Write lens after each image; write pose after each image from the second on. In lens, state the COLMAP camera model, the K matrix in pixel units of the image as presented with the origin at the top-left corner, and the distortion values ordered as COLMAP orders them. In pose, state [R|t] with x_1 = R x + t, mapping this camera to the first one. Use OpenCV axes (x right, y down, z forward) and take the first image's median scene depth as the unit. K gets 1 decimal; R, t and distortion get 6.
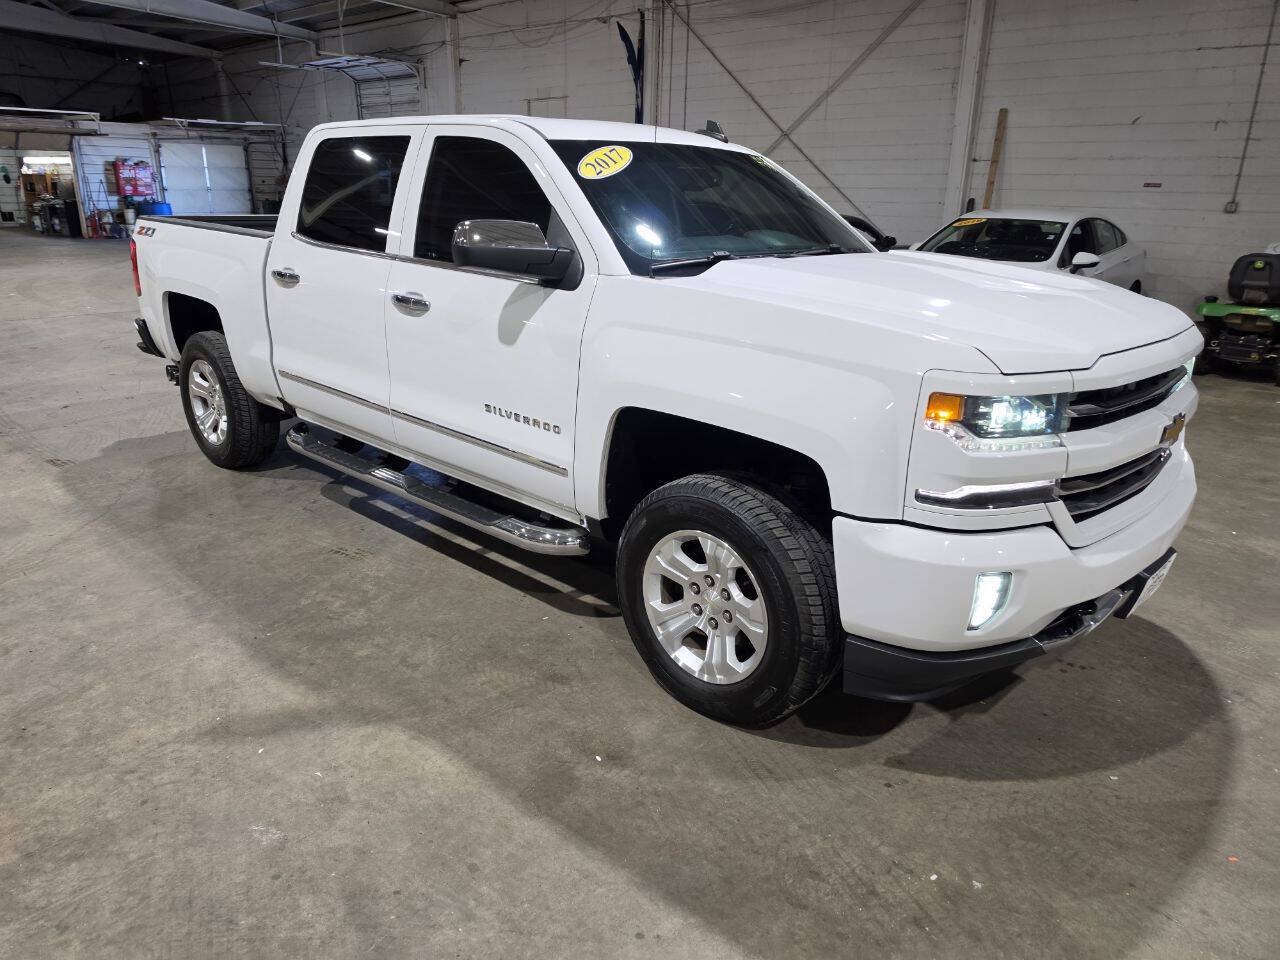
lens RADIAL K [[888.9, 0, 630.7], [0, 888.9, 480.9], [0, 0, 1]] dist [0.054972, -0.063110]
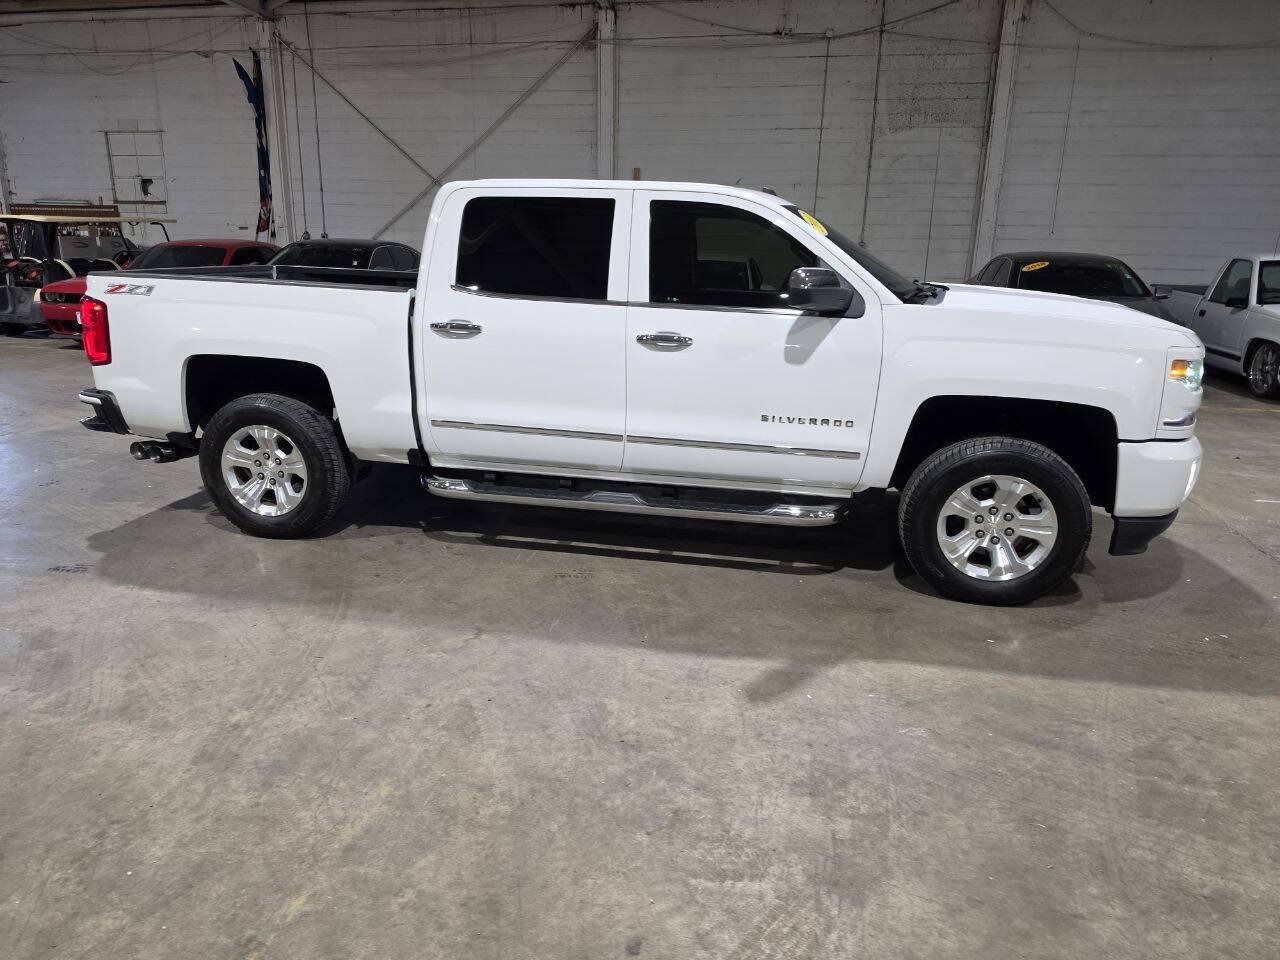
lens RADIAL K [[888.2, 0, 630.9], [0, 888.2, 476.8], [0, 0, 1]] dist [0.061042, -0.075995]
pose [[0.850044, -0.141081, 0.507466, -0.952705], [0.163321, 0.986573, 0.000702, -0.031848], [-0.500752, 0.082283, 0.861671, 0.030398]]
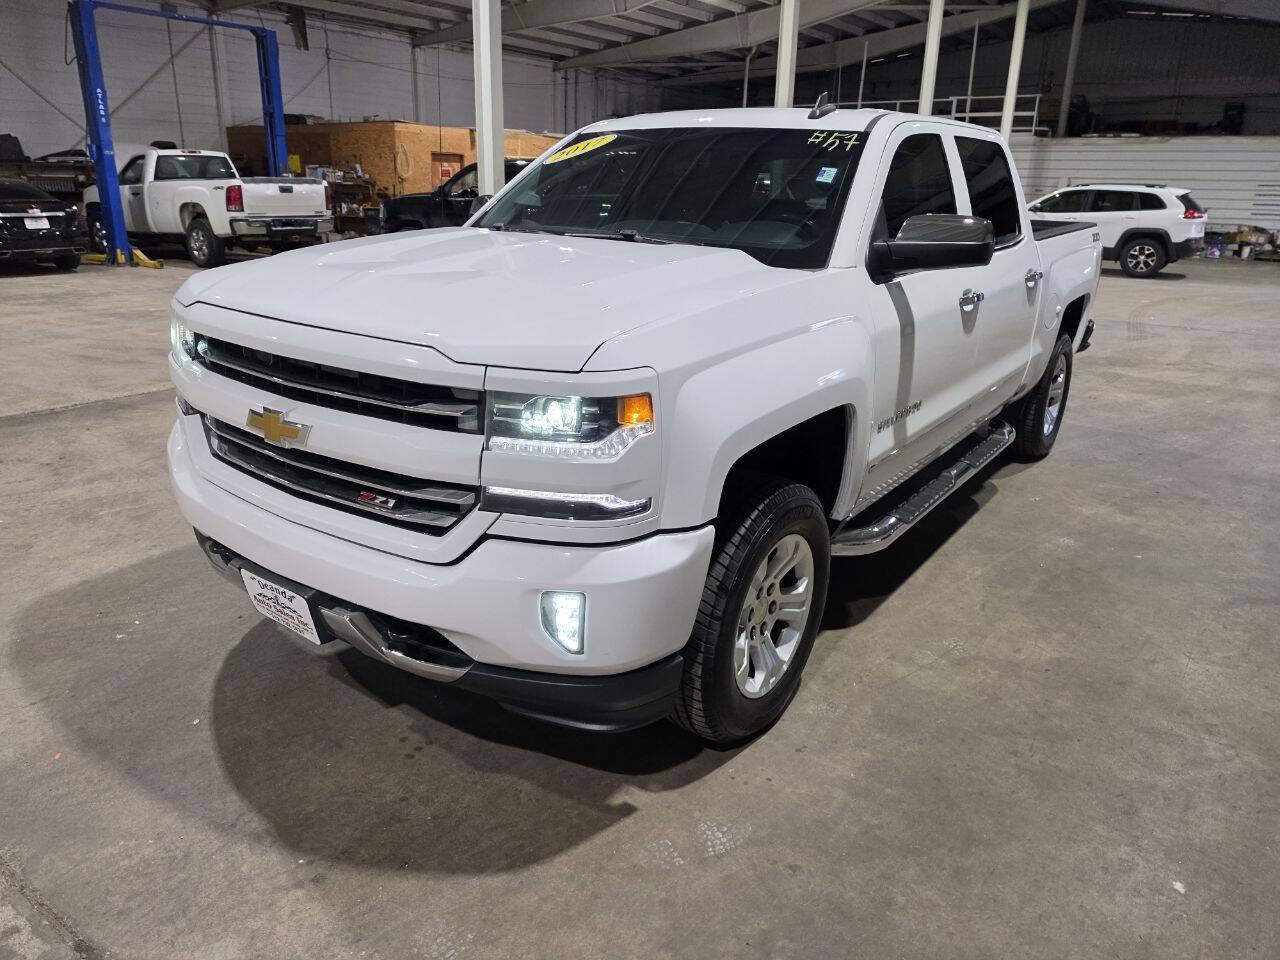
lens RADIAL K [[889.9, 0, 621.3], [0, 889.9, 458.0], [0, 0, 1]] dist [0.057810, -0.075091]
pose [[-0.120402, -0.322463, 0.938893, -1.406138], [0.288977, 0.893432, 0.343907, -0.569707], [-0.949735, 0.312725, -0.014387, 1.637300]]
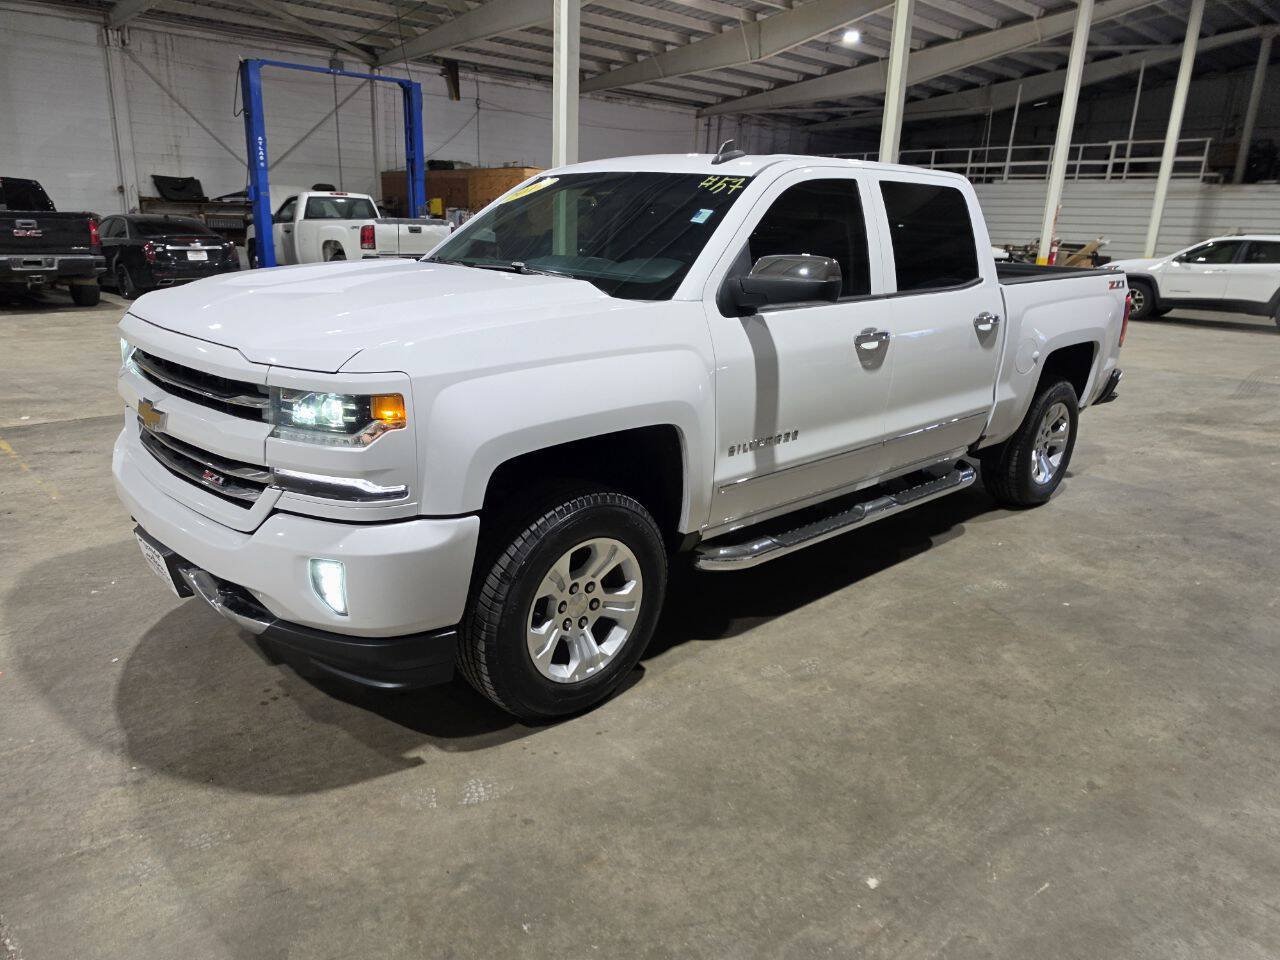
lens RADIAL K [[886.8, 0, 625.8], [0, 886.8, 484.0], [0, 0, 1]] dist [0.058012, -0.072362]
pose [[0.051527, -0.307681, 0.950093, -1.511872], [0.285319, 0.916240, 0.281244, -0.481717], [-0.957047, 0.256588, 0.134998, 1.356339]]
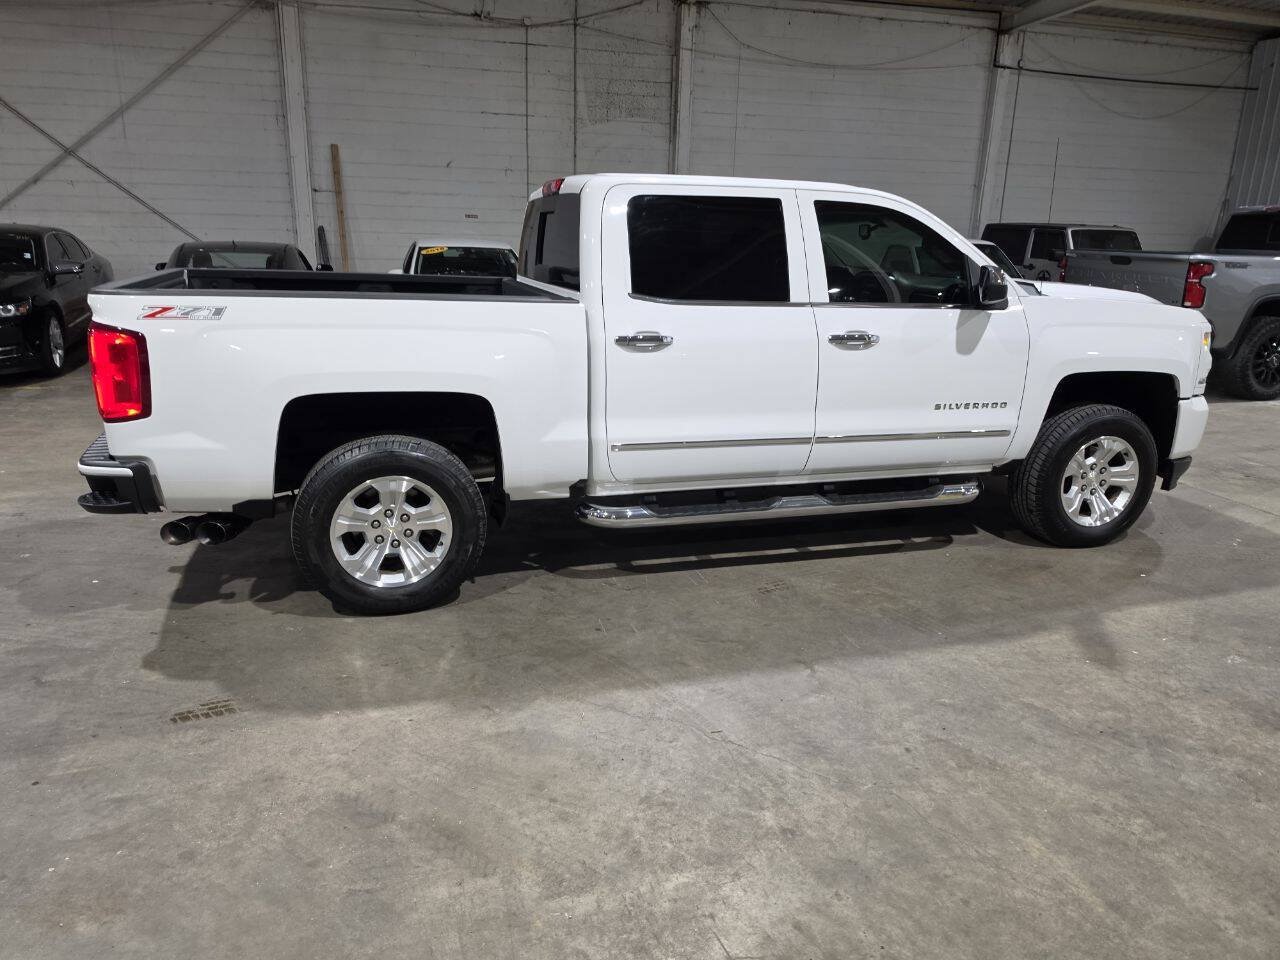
lens RADIAL K [[885.1, 0, 629.0], [0, 885.1, 454.3], [0, 0, 1]] dist [0.062538, -0.078314]
pose [[0.498843, -0.225274, 0.836904, -1.492584], [0.260272, 0.959997, 0.103270, -0.267050], [-0.826689, 0.166307, 0.537520, 0.675051]]
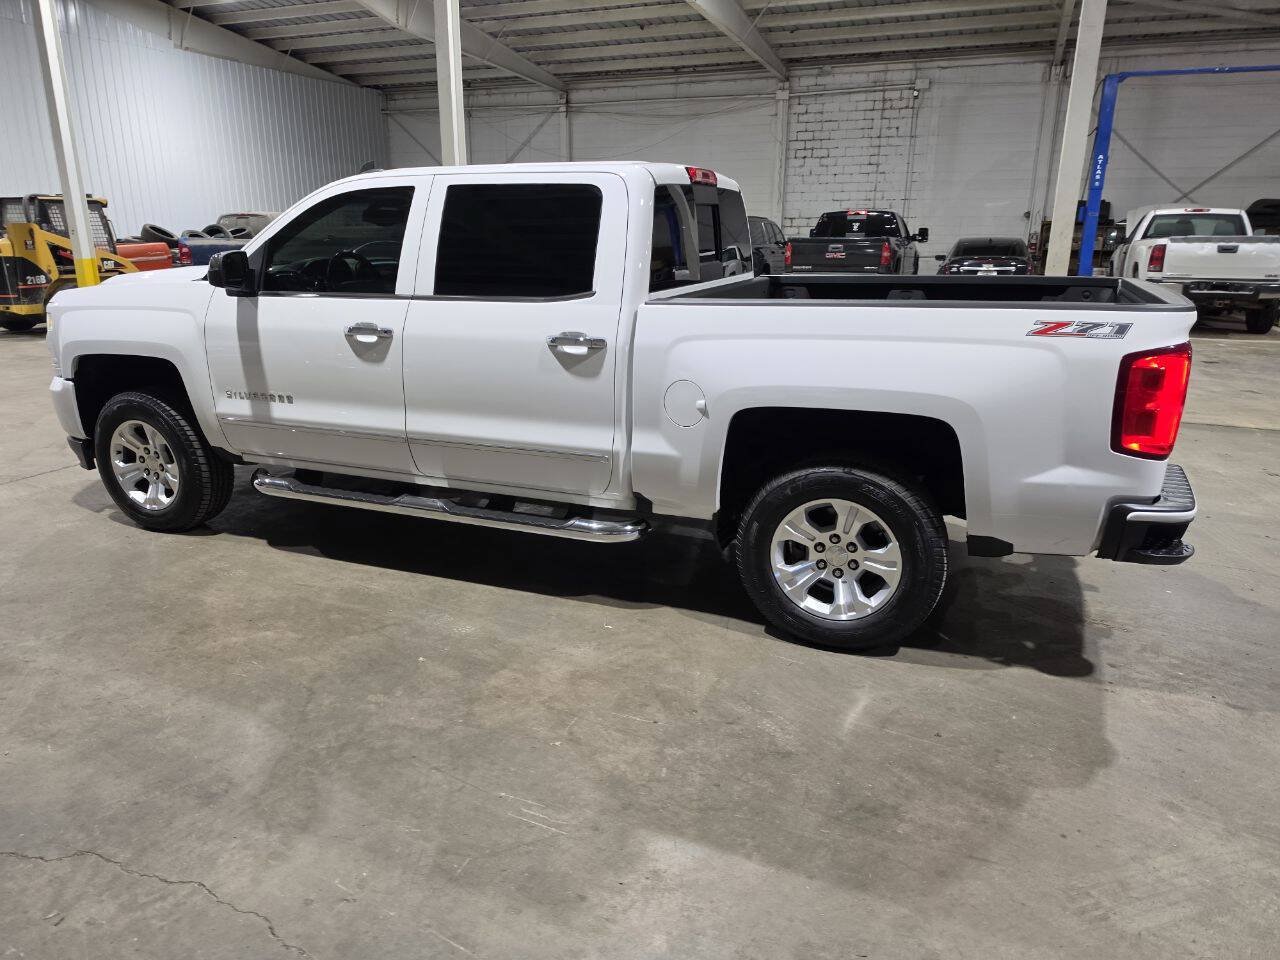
lens RADIAL K [[888.4, 0, 628.2], [0, 888.4, 489.6], [0, 0, 1]] dist [0.063496, -0.076060]
pose [[0.934140, -0.122421, 0.335255, -0.492898], [0.131119, 0.991361, -0.003339, 0.008811], [-0.331950, 0.047077, 0.942121, -0.069483]]
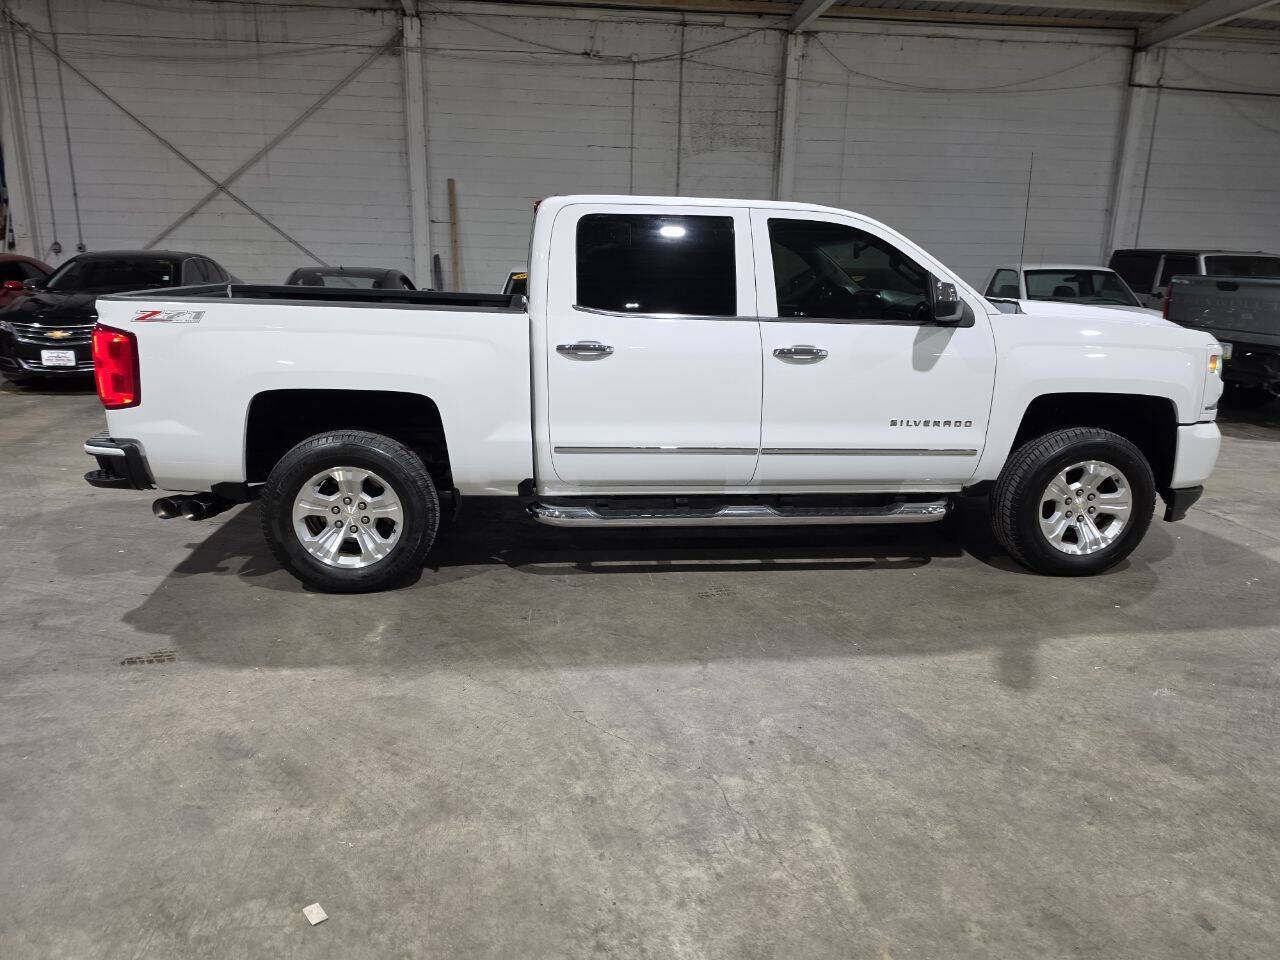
lens RADIAL K [[885.5, 0, 628.4], [0, 885.5, 457.4], [0, 0, 1]] dist [0.069282, -0.086611]
pose [[0.639658, -0.179326, 0.747449, -1.388630], [0.234216, 0.971635, 0.032673, -0.165445], [-0.732107, 0.154165, 0.663515, 0.419125]]
